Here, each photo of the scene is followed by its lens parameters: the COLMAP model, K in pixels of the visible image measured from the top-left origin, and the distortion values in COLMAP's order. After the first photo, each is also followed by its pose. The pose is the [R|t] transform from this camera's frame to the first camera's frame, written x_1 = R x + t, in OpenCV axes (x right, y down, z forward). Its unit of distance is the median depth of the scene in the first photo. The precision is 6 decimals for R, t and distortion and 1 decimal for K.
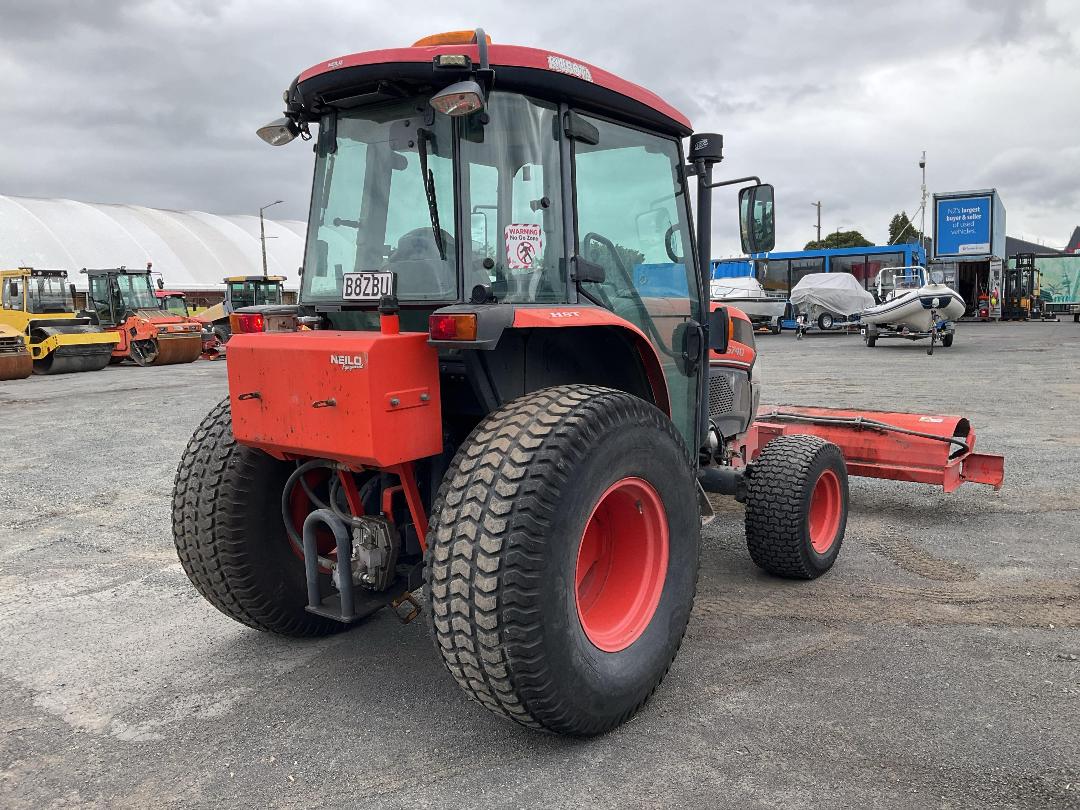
lens RADIAL K [[891.8, 0, 540.0], [0, 891.8, 405.0], [0, 0, 1]] dist [0.080845, -0.143475]
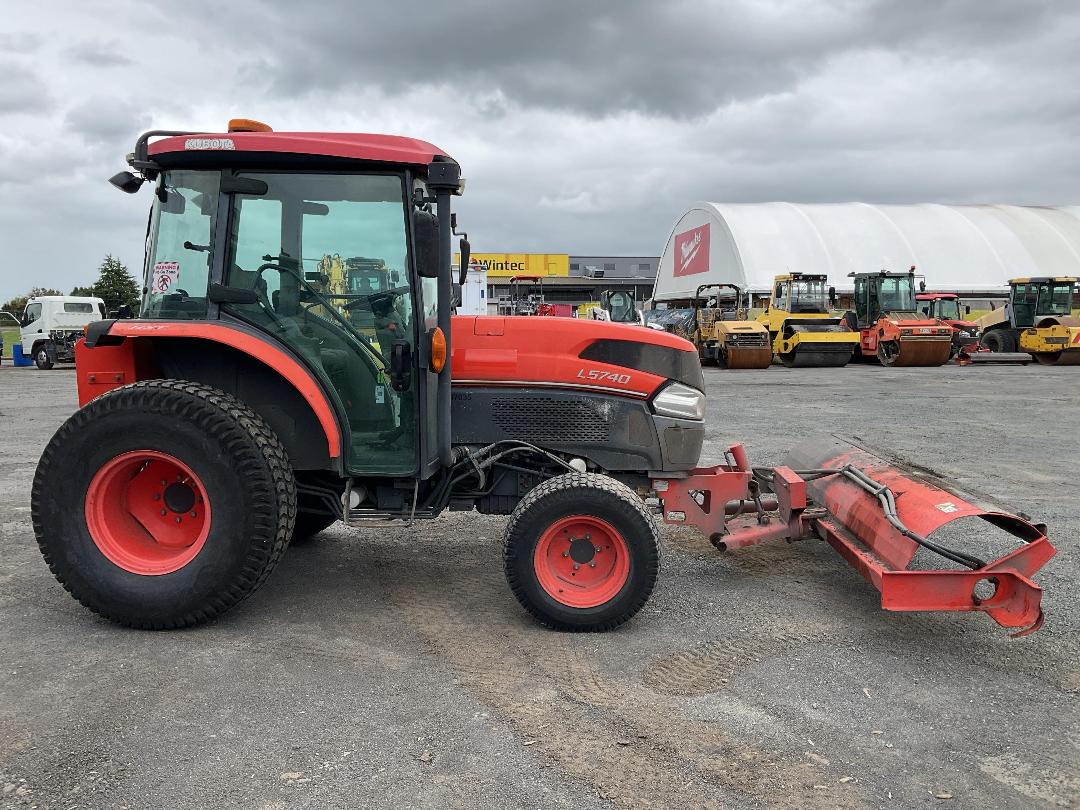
lens RADIAL K [[891.8, 0, 540.0], [0, 891.8, 405.0], [0, 0, 1]] dist [0.080845, -0.143475]
pose [[0.576533, 0.108743, -0.809806, 0.201705], [-0.107969, 0.992552, 0.056415, -0.016592], [0.809909, 0.054909, 0.583980, 0.089322]]
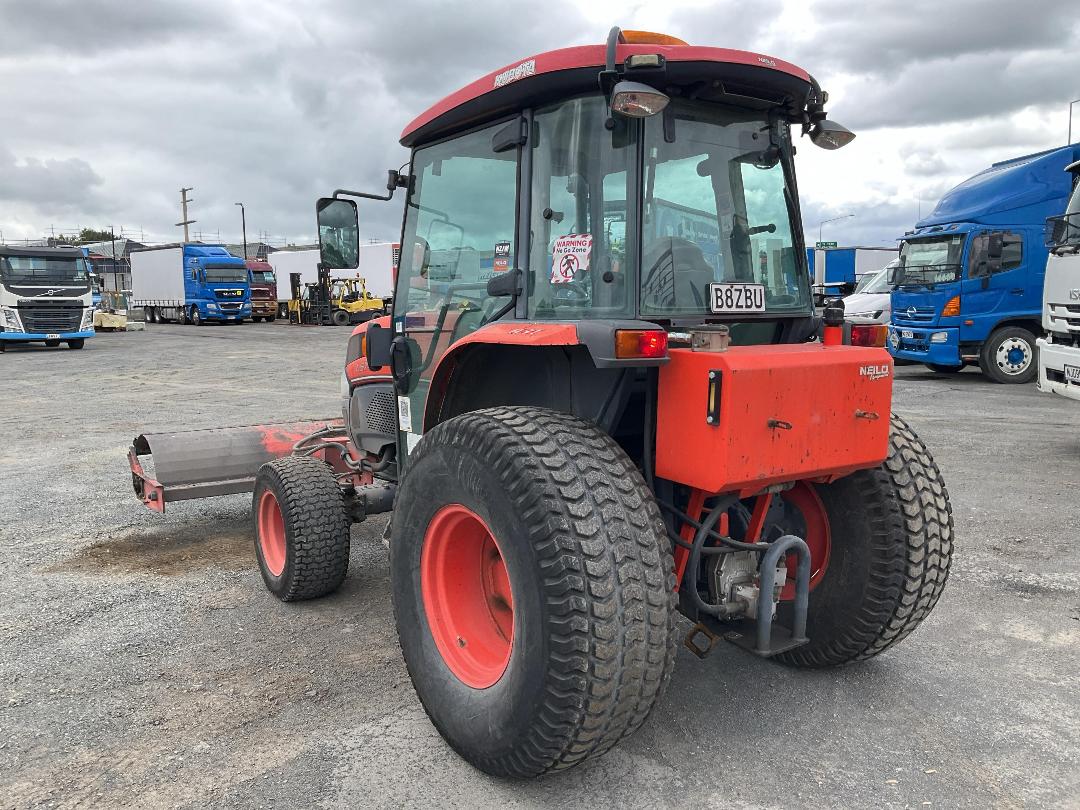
lens RADIAL K [[891.8, 0, 540.0], [0, 891.8, 405.0], [0, 0, 1]] dist [0.080845, -0.143475]
pose [[0.280569, -0.092406, 0.955375, -0.130801], [0.107337, 0.992132, 0.064439, -0.011700], [-0.953813, 0.084467, 0.288280, 0.105272]]
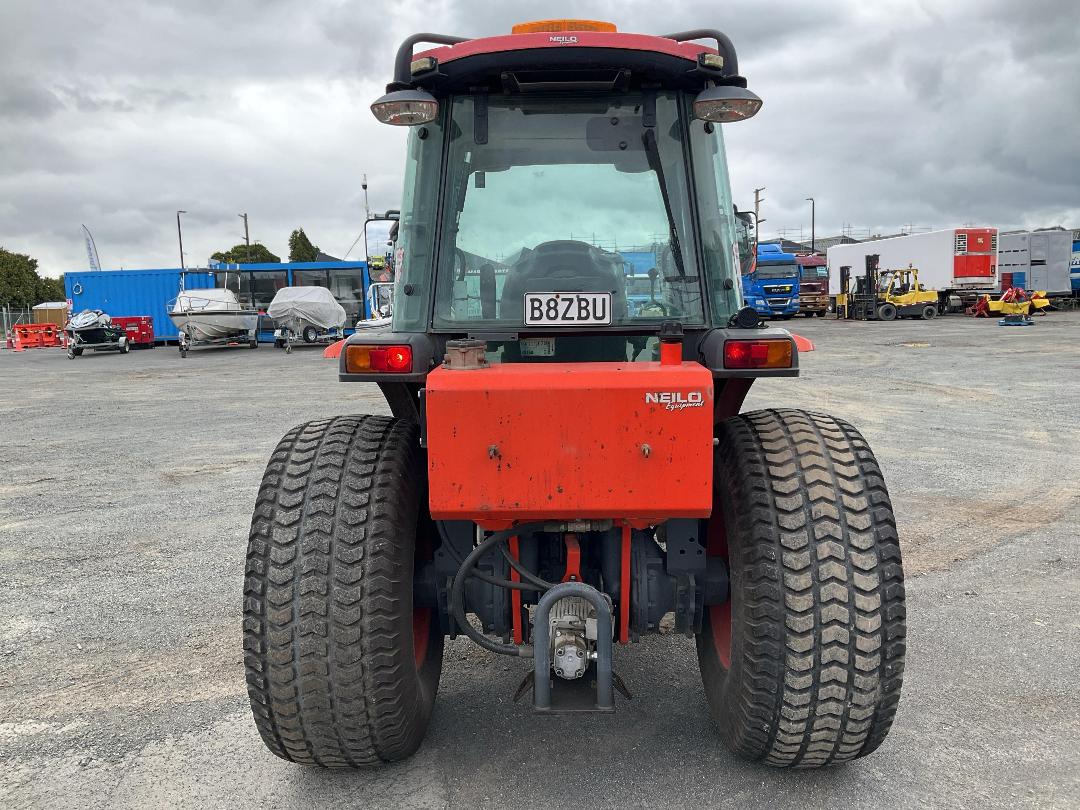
lens RADIAL K [[891.8, 0, 540.0], [0, 891.8, 405.0], [0, 0, 1]] dist [0.080845, -0.143475]
pose [[0.796316, -0.066066, 0.601262, -0.081187], [0.073854, 0.997200, 0.011757, -0.006131], [-0.600355, 0.035043, 0.798966, 0.039414]]
